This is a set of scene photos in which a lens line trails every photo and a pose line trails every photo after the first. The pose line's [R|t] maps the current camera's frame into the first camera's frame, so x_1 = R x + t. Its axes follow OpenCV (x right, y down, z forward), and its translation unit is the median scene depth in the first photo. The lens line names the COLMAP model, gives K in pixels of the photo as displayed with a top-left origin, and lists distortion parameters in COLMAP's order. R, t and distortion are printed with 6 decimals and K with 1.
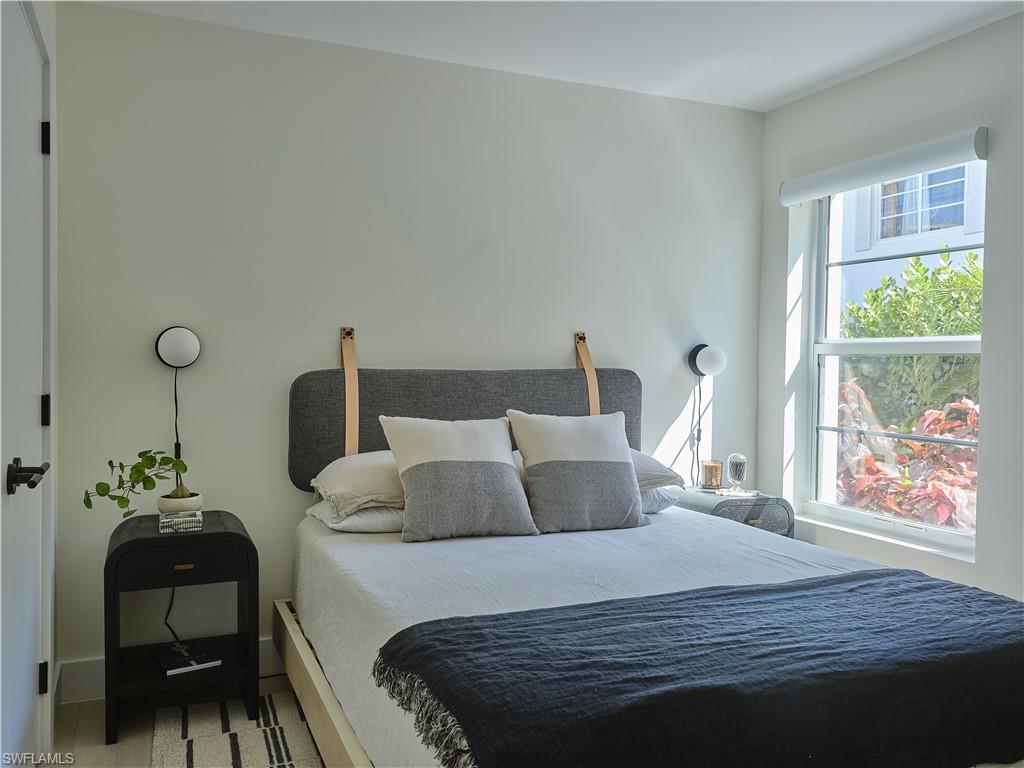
lens RADIAL K [[843.6, 0, 512.0], [0, 843.6, 384.0], [0, 0, 1]] dist [0.003660, 0.006544]
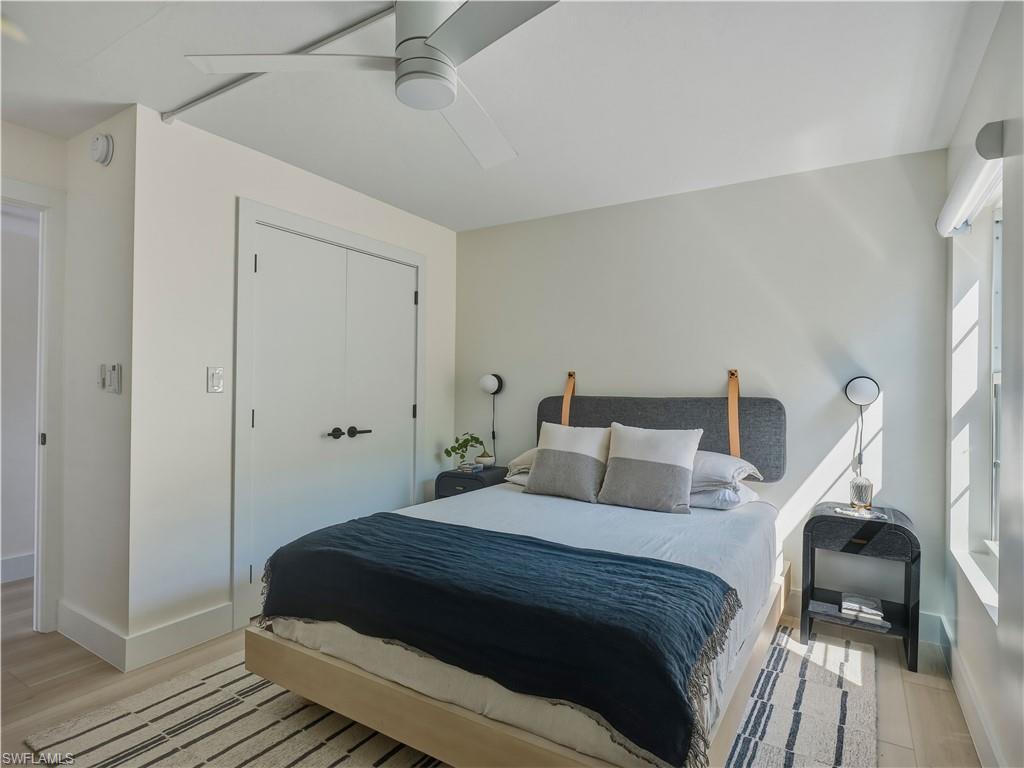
lens RADIAL K [[552.8, 0, 512.0], [0, 552.8, 384.0], [0, 0, 1]] dist [0.002172, 0.000220]
pose [[0.576473, -0.009539, -0.817060, 0.791356], [-0.026712, 0.999177, -0.030512, -0.004293], [0.816679, 0.039415, 0.575744, 0.290597]]
